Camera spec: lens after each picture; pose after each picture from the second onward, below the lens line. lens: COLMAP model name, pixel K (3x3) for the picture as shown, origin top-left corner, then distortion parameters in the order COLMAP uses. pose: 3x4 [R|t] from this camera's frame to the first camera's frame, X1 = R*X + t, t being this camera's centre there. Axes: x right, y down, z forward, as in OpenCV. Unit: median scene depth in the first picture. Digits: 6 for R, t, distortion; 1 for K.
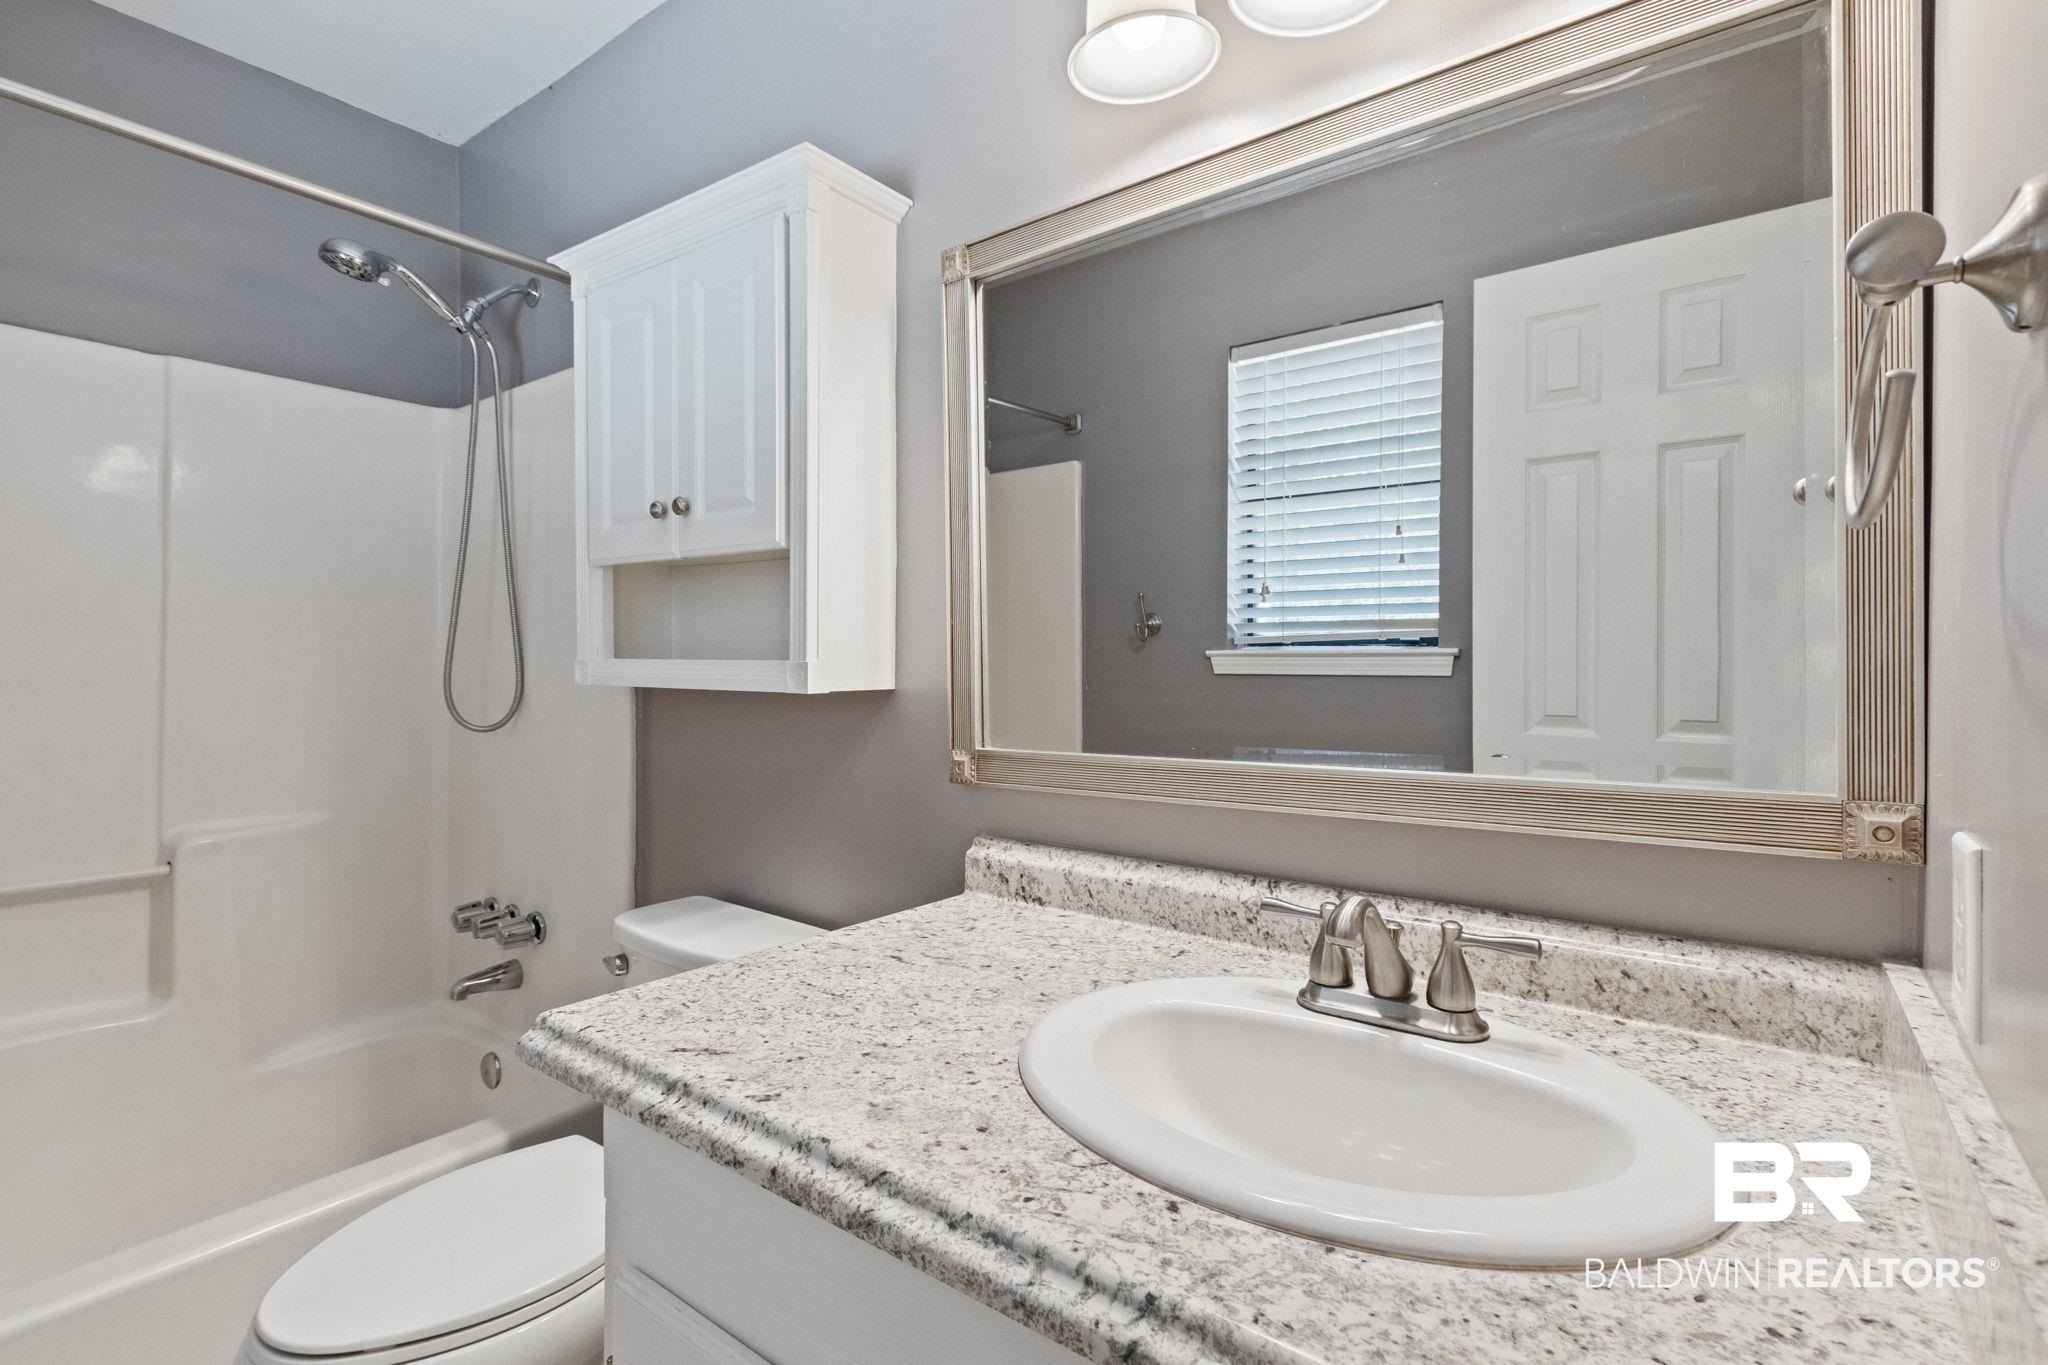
lens RADIAL K [[952.6, 0, 1022.8], [0, 952.6, 667.0], [0, 0, 1]] dist [0.009050, 0.000602]
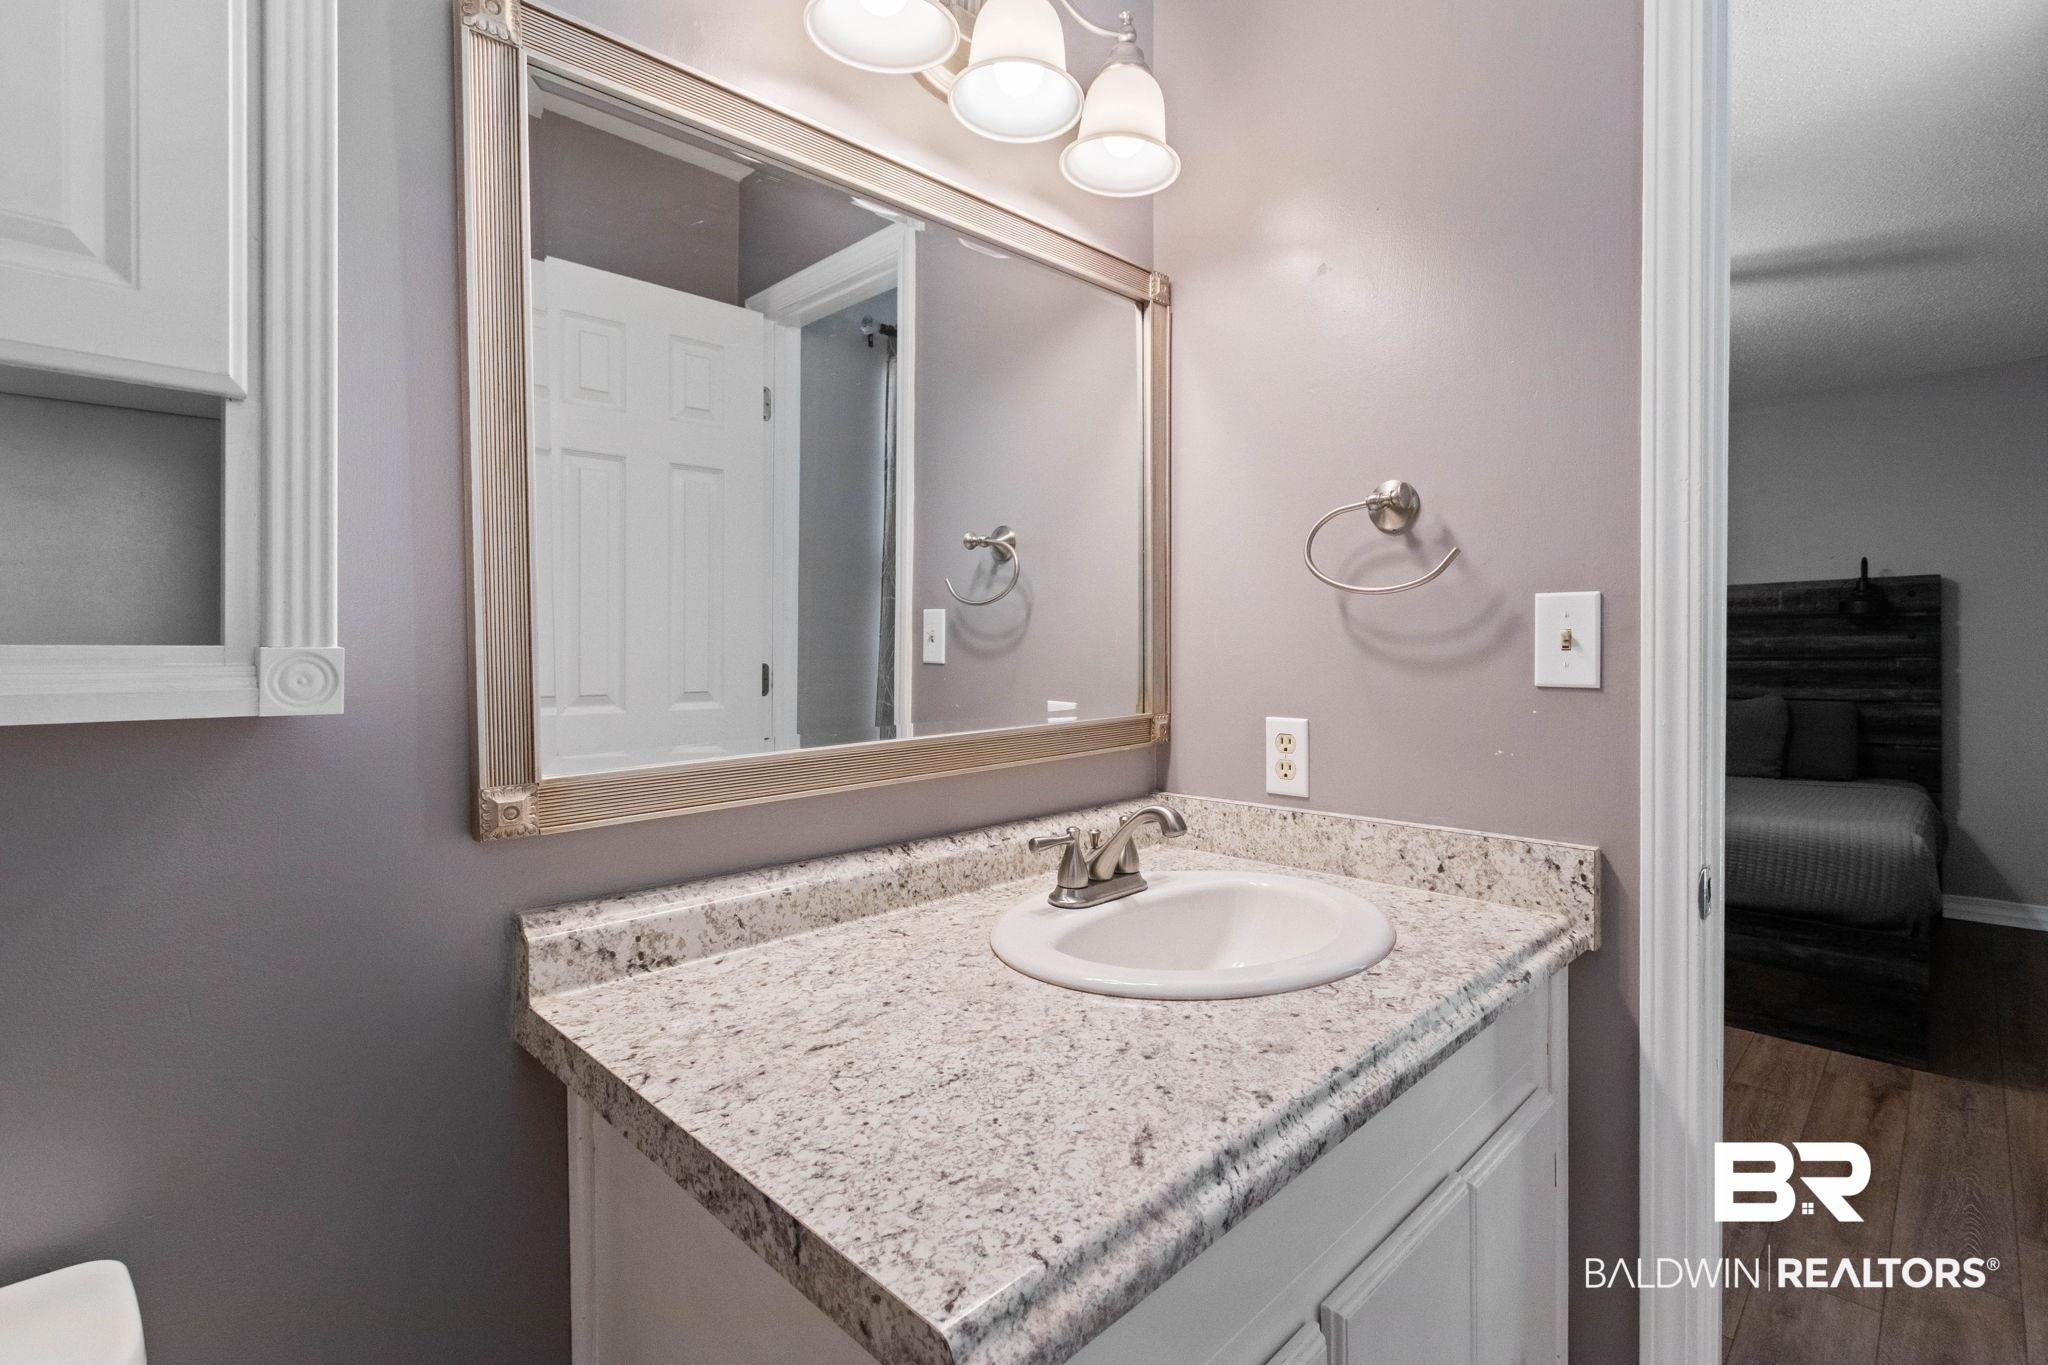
lens RADIAL K [[952.6, 0, 1020.4], [0, 952.6, 652.2], [0, 0, 1]] dist [0.009050, 0.000602]
pose [[0.131051, -0.008194, 0.991342, -0.992423], [0.003962, 0.999962, 0.007741, -0.009249], [-0.991368, 0.002913, 0.131078, 0.876927]]
